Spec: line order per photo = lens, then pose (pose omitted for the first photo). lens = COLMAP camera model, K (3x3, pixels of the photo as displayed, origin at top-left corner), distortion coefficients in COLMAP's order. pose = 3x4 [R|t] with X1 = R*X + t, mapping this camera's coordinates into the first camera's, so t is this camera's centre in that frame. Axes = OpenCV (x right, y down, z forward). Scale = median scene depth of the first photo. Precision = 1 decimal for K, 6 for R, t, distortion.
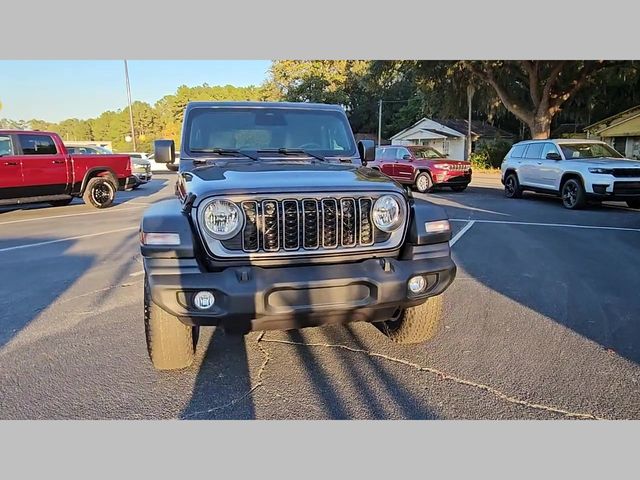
lens RADIAL K [[444.2, 0, 315.3], [0, 444.2, 239.3], [0, 0, 1]] dist [0.010847, 0.000905]
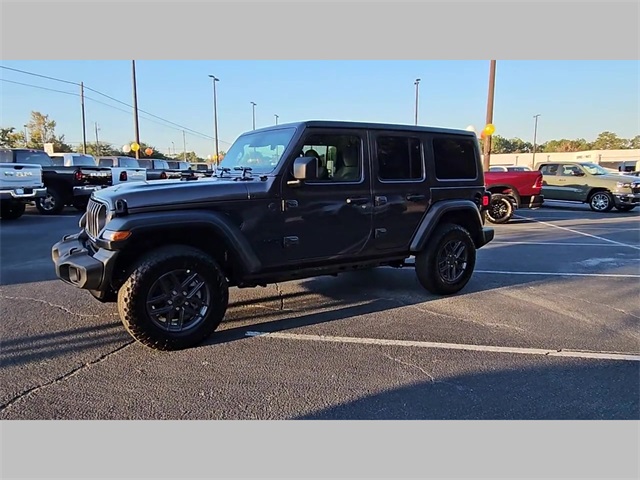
lens RADIAL K [[445.8, 0, 311.3], [0, 445.8, 239.7], [0, 0, 1]] dist [0.008580, -0.000618]
pose [[0.303109, 0.147960, -0.941400, 0.368139], [-0.181867, 0.978698, 0.095265, -0.053954], [0.935441, 0.142333, 0.323561, 0.272873]]
